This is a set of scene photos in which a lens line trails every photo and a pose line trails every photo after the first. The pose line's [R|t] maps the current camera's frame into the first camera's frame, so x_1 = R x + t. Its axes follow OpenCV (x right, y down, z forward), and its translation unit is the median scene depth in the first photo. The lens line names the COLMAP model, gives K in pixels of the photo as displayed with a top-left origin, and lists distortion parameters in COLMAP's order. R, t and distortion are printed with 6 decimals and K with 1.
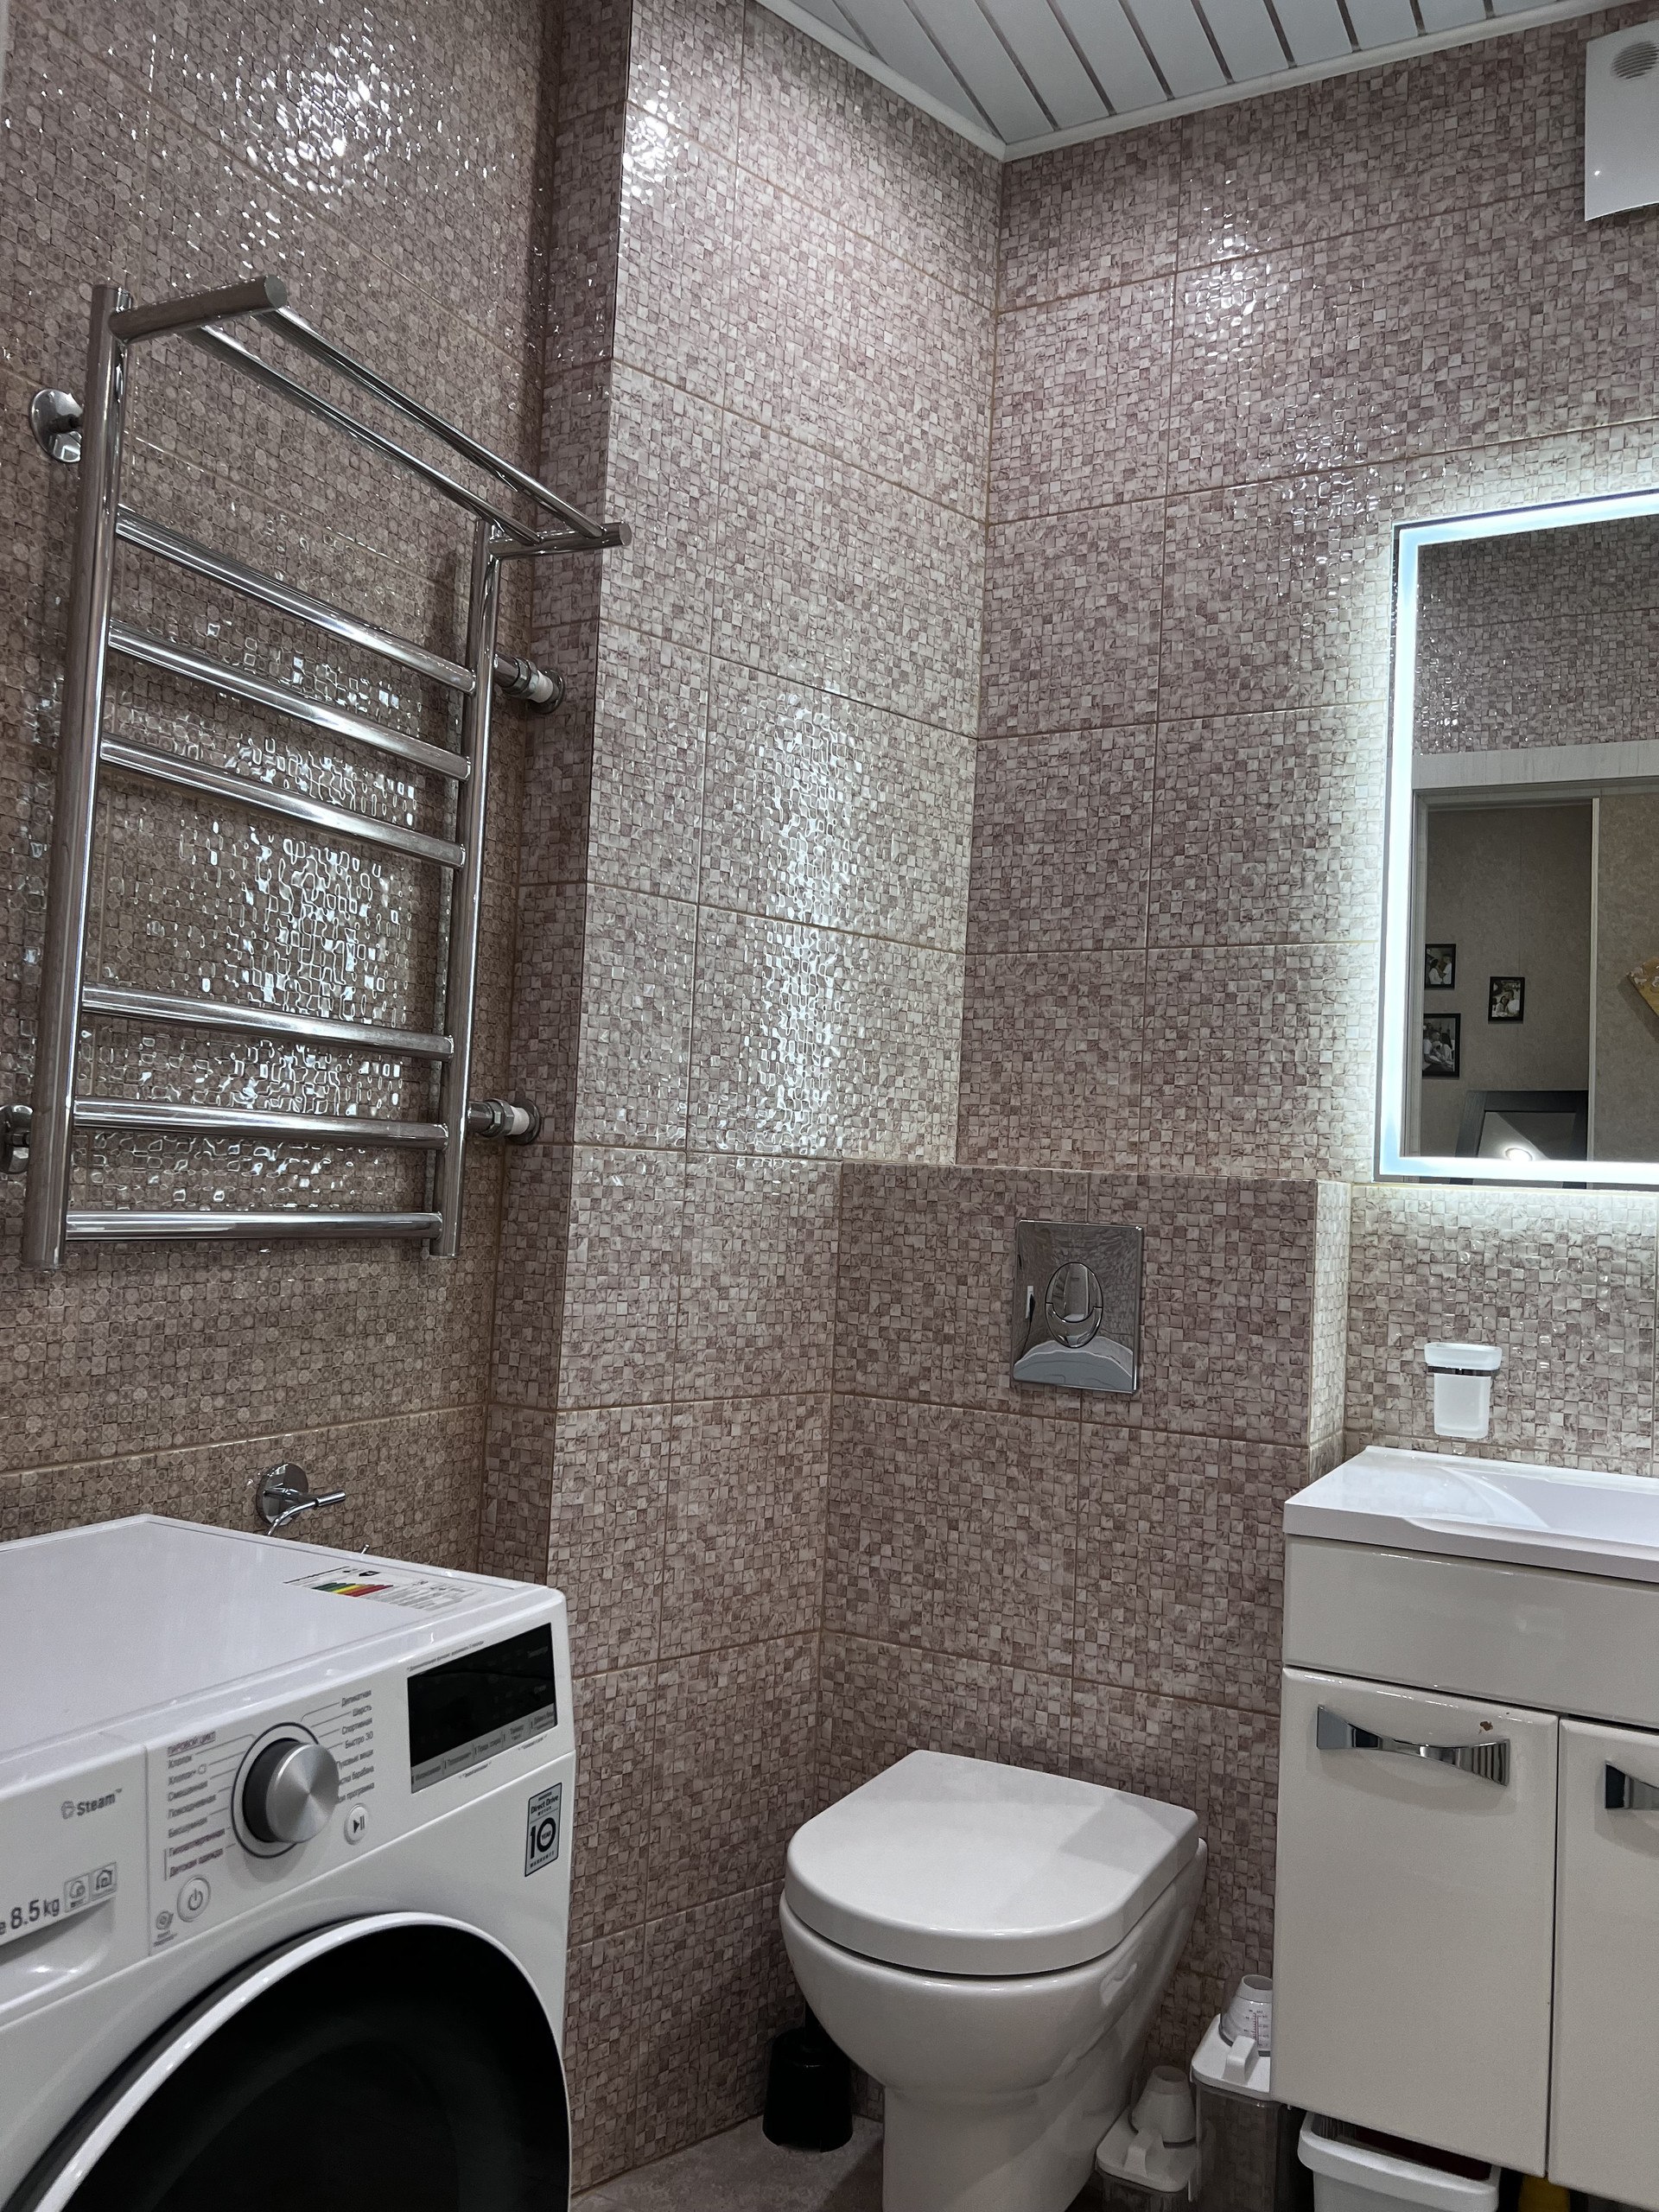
lens RADIAL K [[1654.6, 0, 813.3], [0, 1654.6, 1106.9], [0, 0, 1]] dist [0.055161, -0.068658]
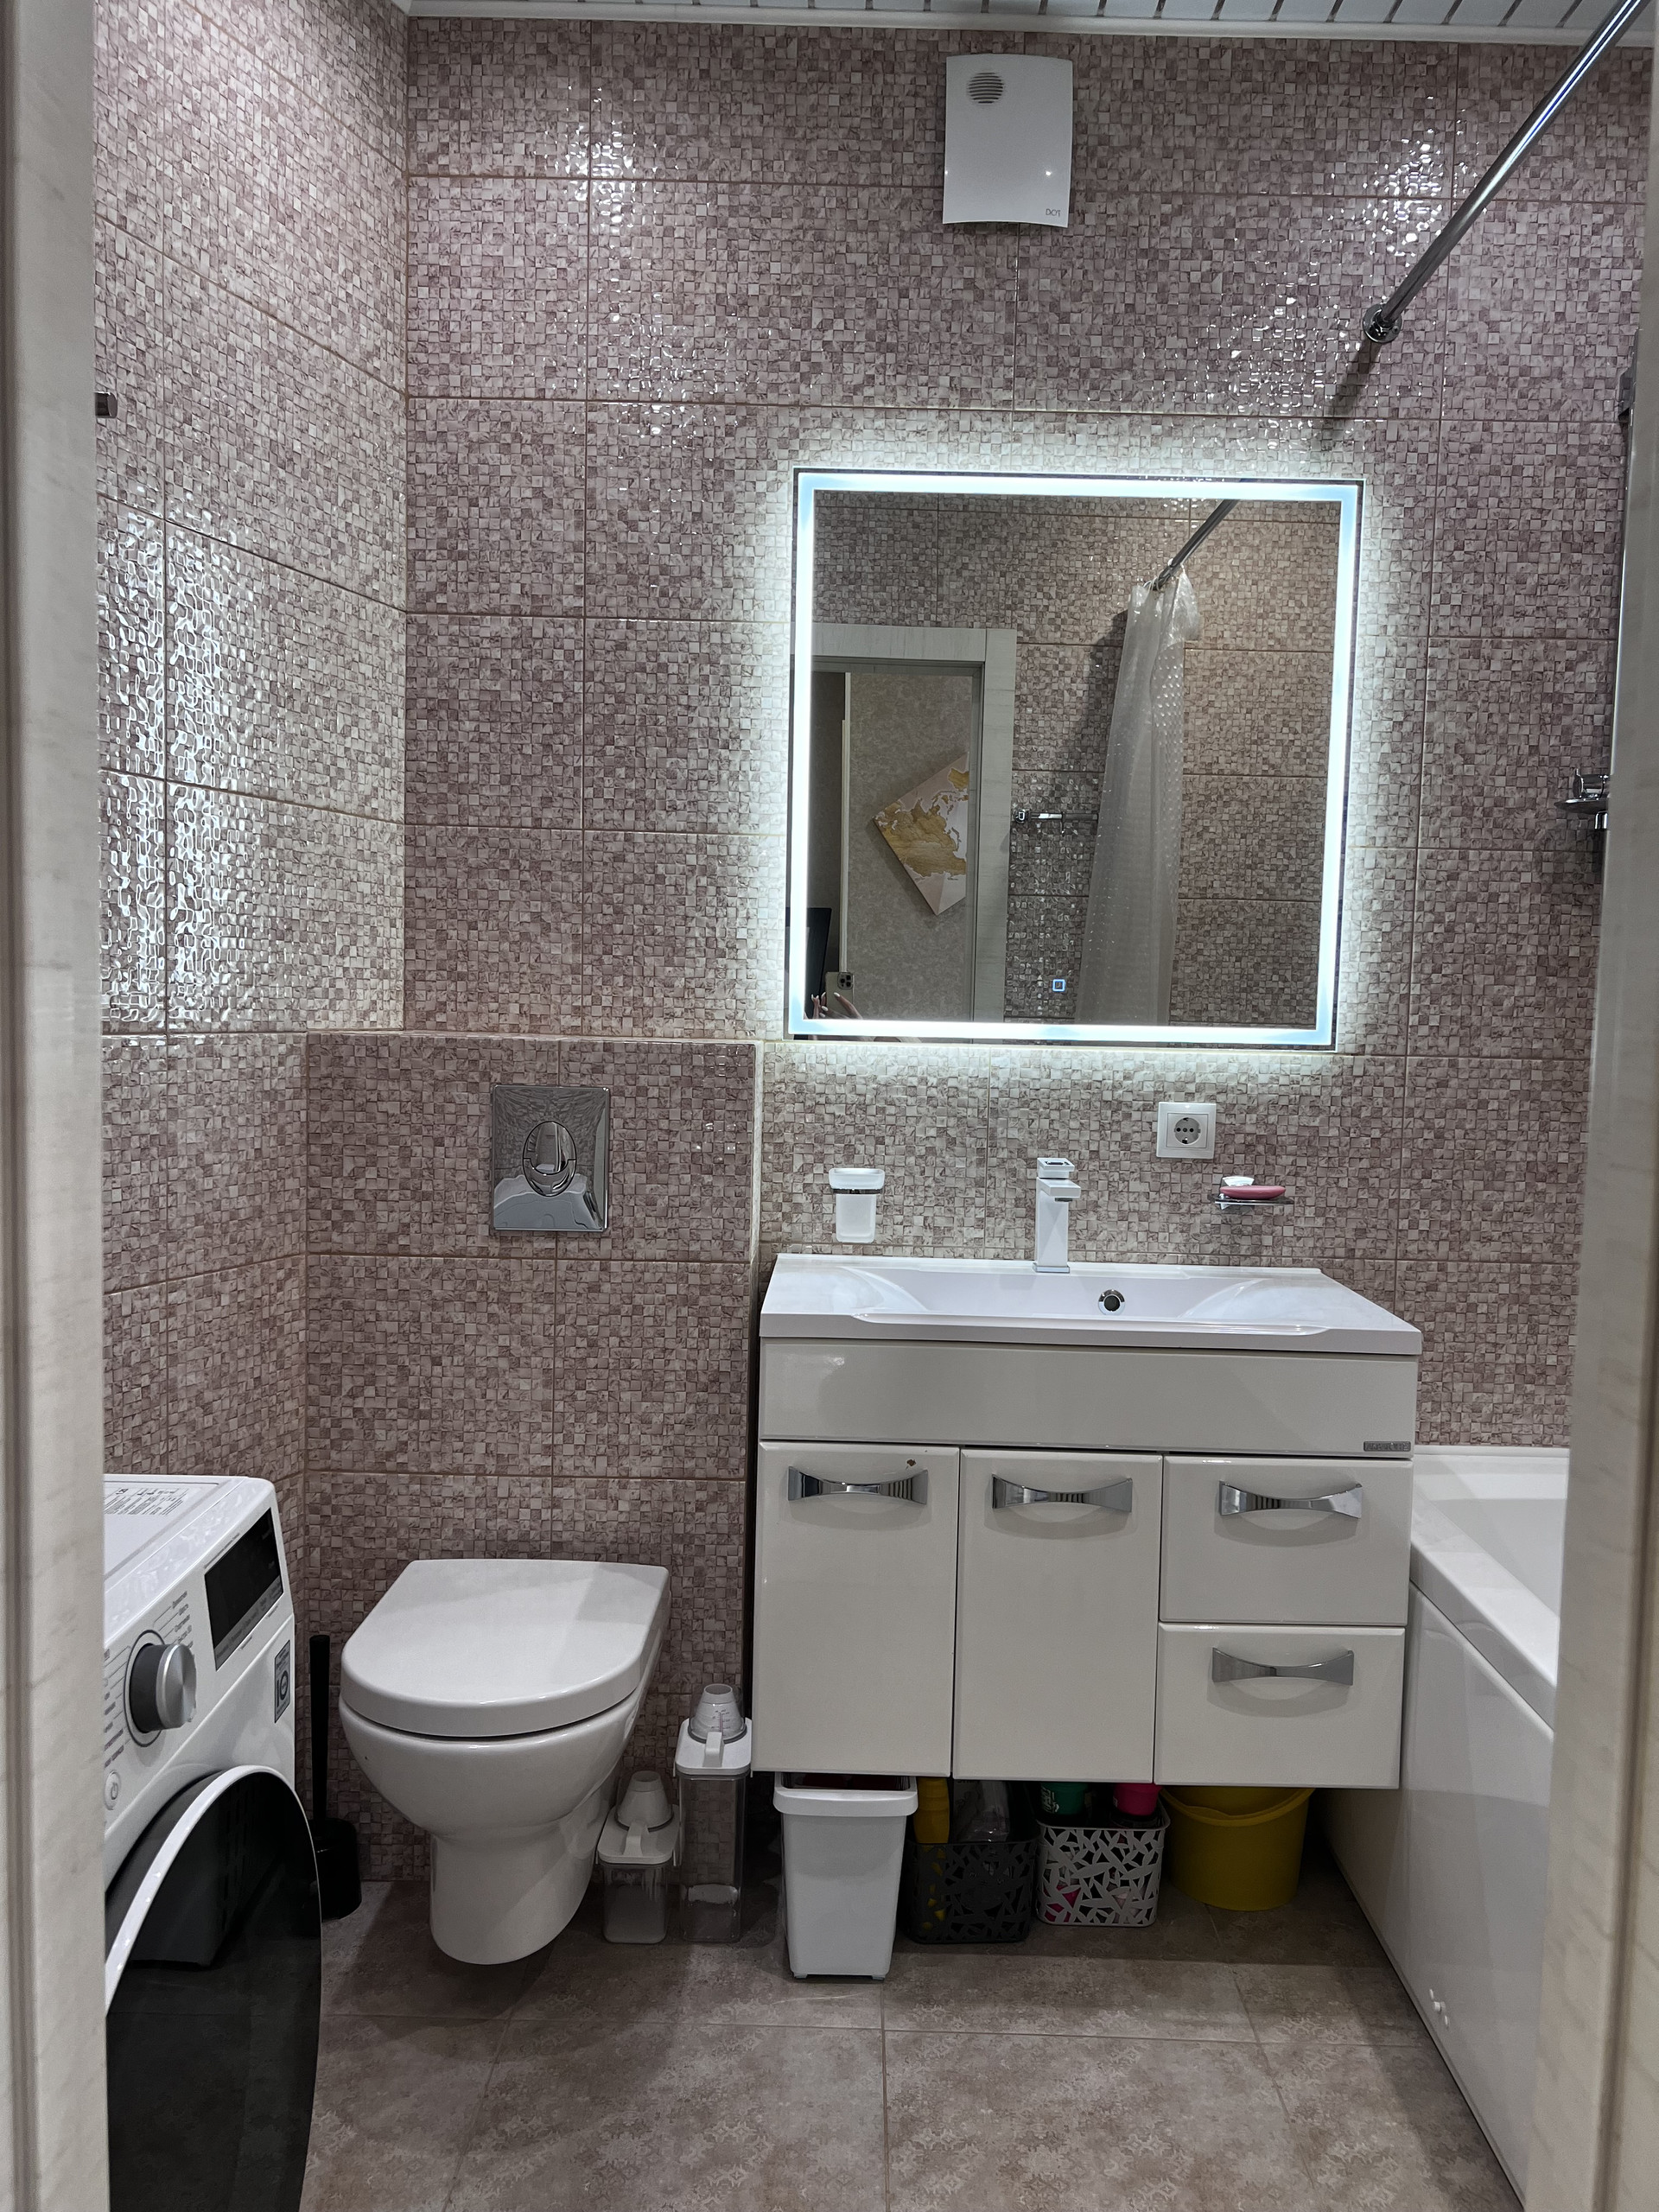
lens RADIAL K [[1654.6, 0, 839.2], [0, 1654.6, 1105.0], [0, 0, 1]] dist [0.055161, -0.068658]
pose [[0.887685, -0.053763, 0.457303, -0.172754], [-0.004491, 0.992102, 0.125355, -0.056447], [-0.460430, -0.113330, 0.880432, -0.076141]]
